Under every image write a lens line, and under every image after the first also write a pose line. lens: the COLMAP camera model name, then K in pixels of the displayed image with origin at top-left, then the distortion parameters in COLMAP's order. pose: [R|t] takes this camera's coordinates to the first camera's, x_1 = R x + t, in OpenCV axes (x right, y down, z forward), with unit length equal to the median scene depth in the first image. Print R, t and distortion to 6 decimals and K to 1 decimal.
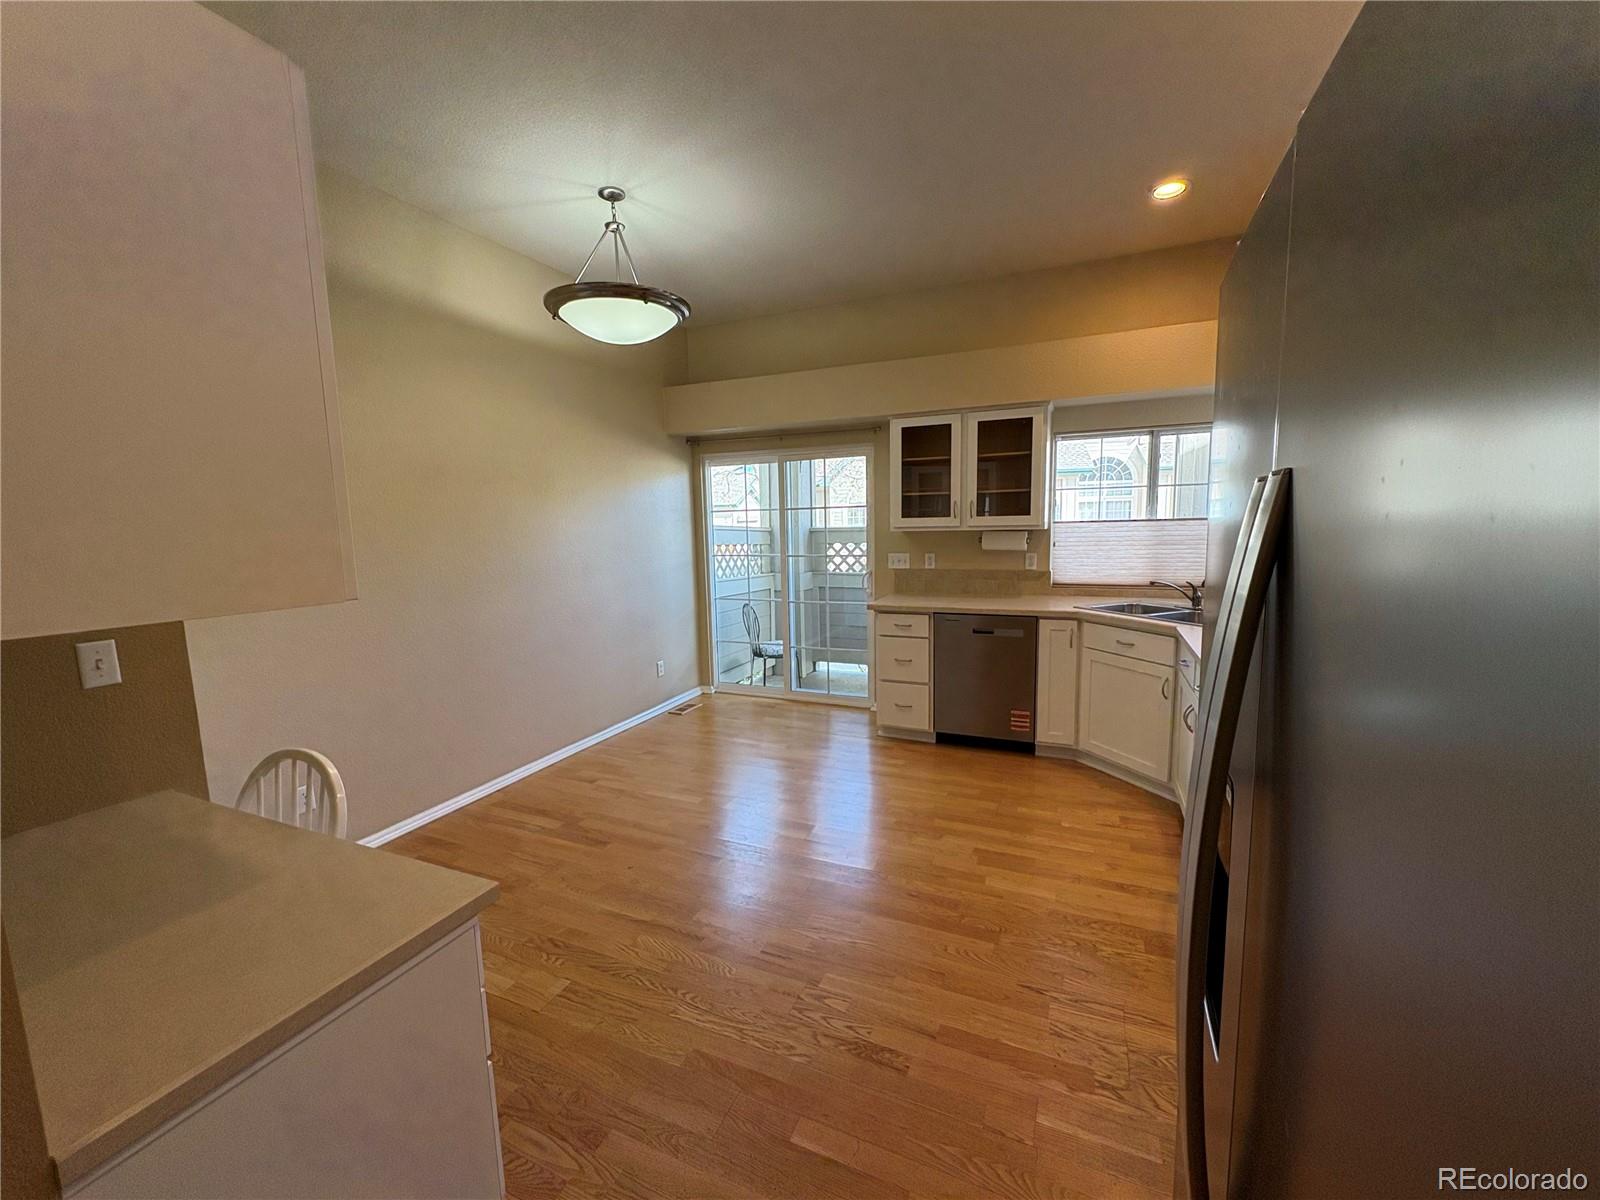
lens RADIAL K [[633.5, 0, 800.0], [0, 633.5, 600.0], [0, 0, 1]] dist [-0.002542, 0.000715]
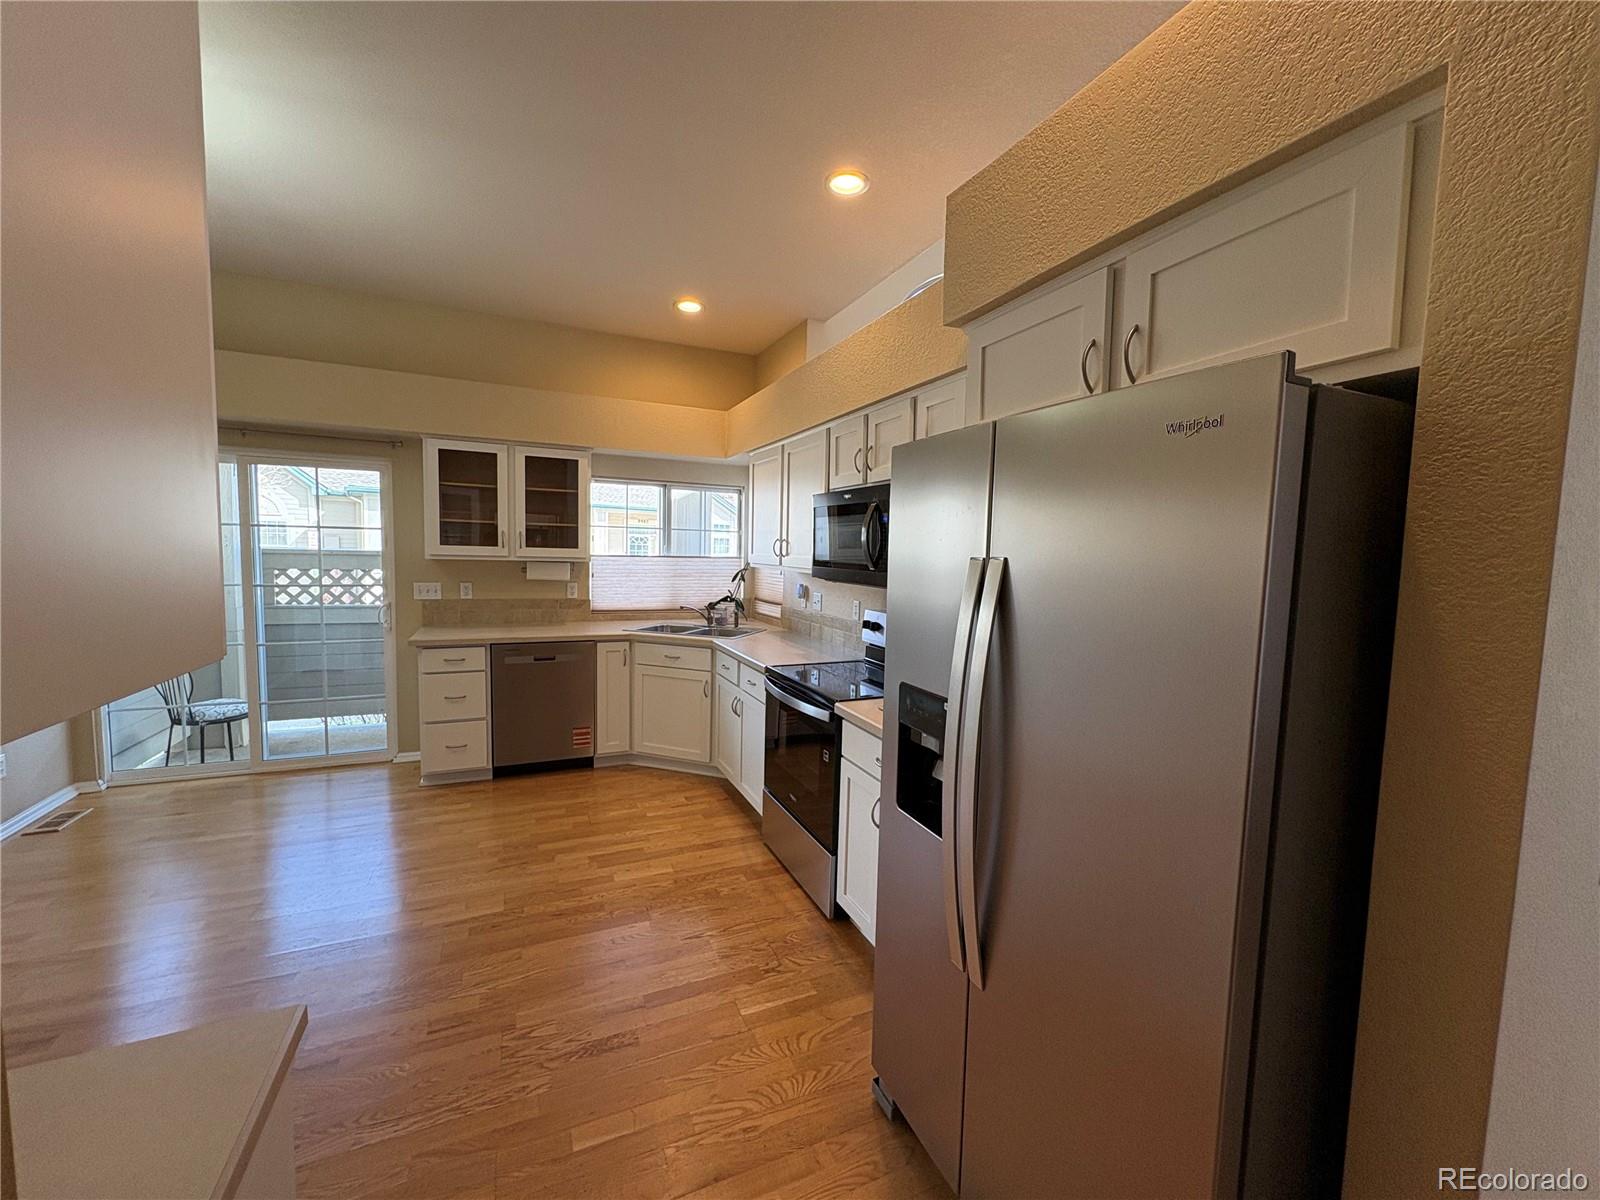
lens RADIAL K [[633.5, 0, 800.0], [0, 633.5, 600.0], [0, 0, 1]] dist [-0.002542, 0.000715]
pose [[0.663219, -0.018621, 0.748194, -0.195783], [0.050736, 0.998509, -0.020123, -0.003743], [-0.746704, 0.051307, 0.663175, -0.004901]]
